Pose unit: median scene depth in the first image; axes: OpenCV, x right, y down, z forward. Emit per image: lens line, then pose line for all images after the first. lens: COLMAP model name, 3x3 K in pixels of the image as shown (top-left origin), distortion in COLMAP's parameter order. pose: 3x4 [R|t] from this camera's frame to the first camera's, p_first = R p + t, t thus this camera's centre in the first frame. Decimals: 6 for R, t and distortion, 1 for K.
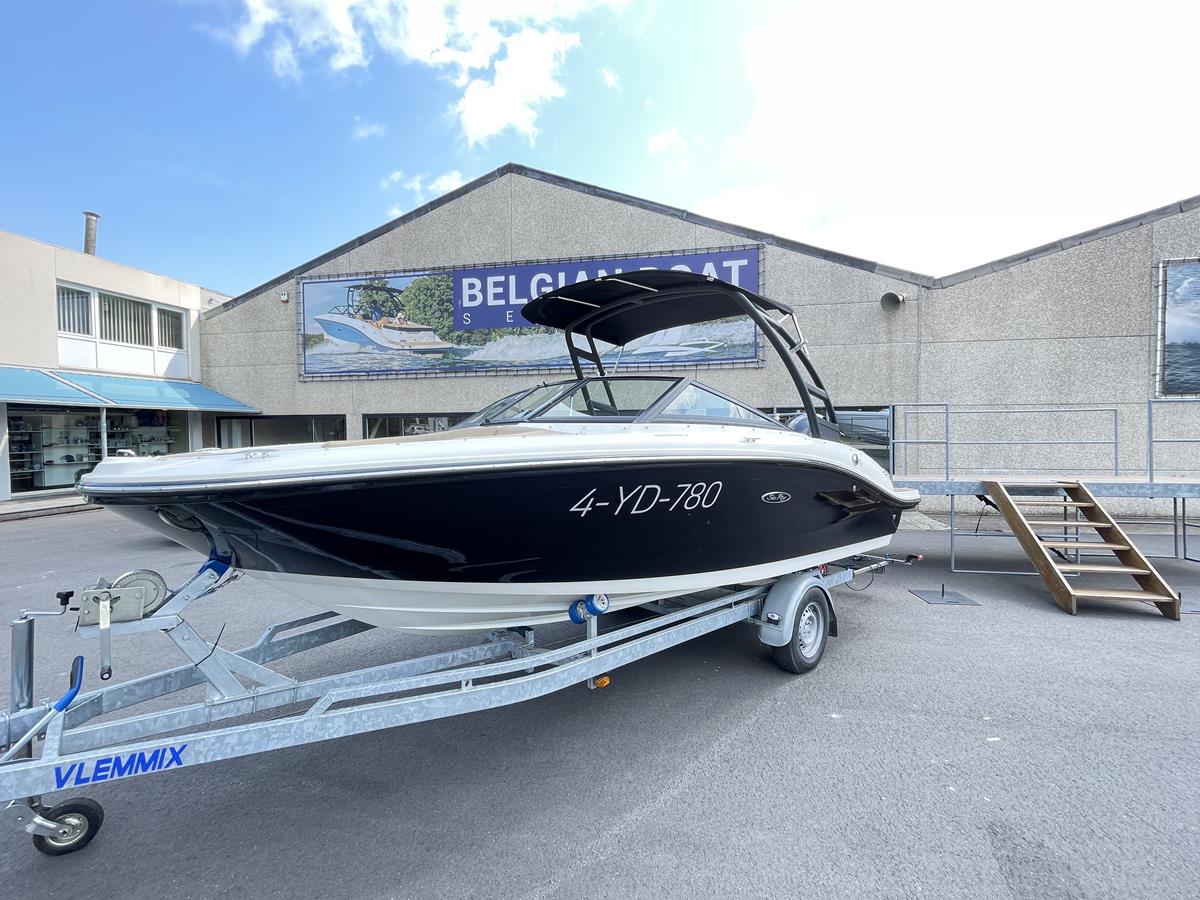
lens RADIAL K [[521.8, 0, 600.0], [0, 521.8, 450.0], [0, 0, 1]] dist [-0.003921, 0.000562]
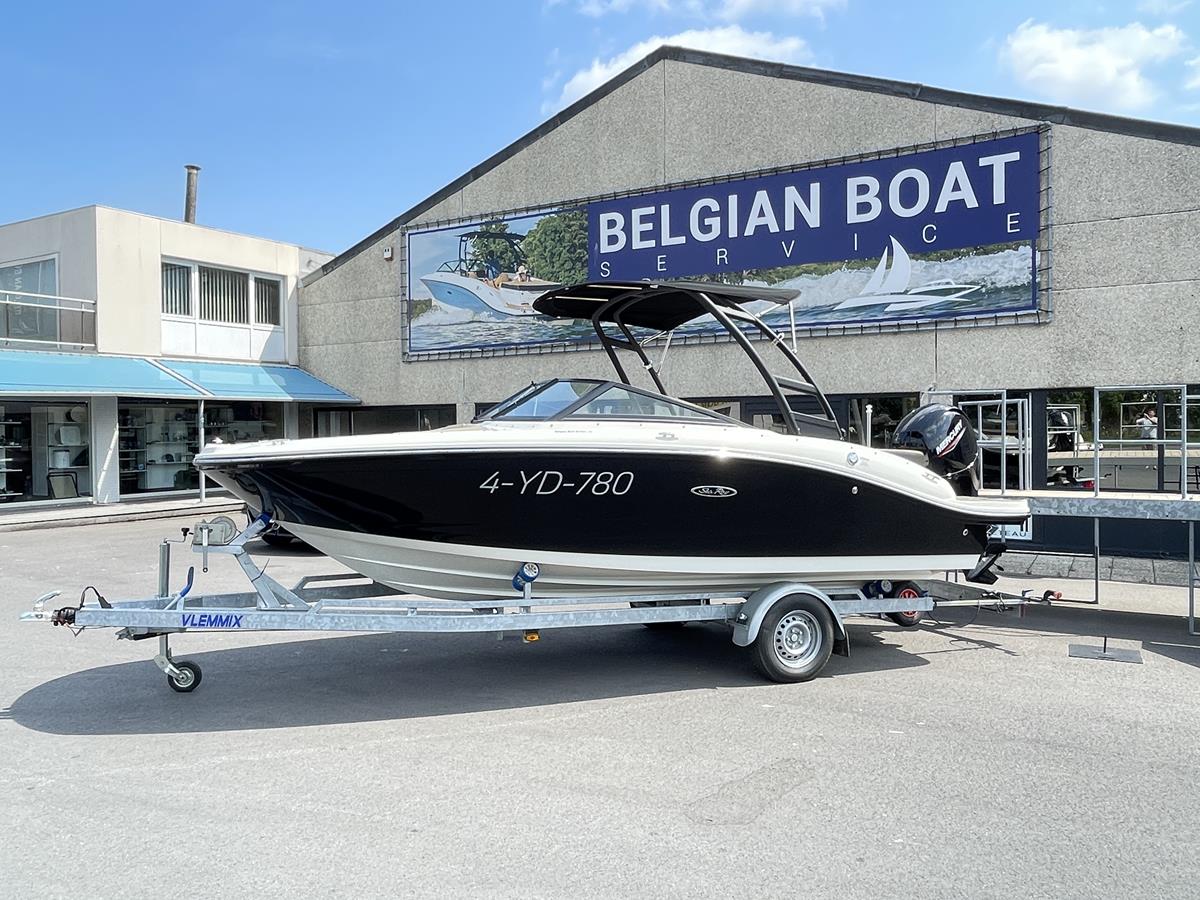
lens RADIAL K [[917.2, 0, 600.0], [0, 917.2, 450.0], [0, 0, 1]] dist [0.002736, -0.002973]
pose [[0.939445, 0.008098, -0.342605, 0.173892], [-0.011110, 0.999915, -0.006831, 0.005331], [0.342521, 0.010224, 0.939455, -0.186487]]
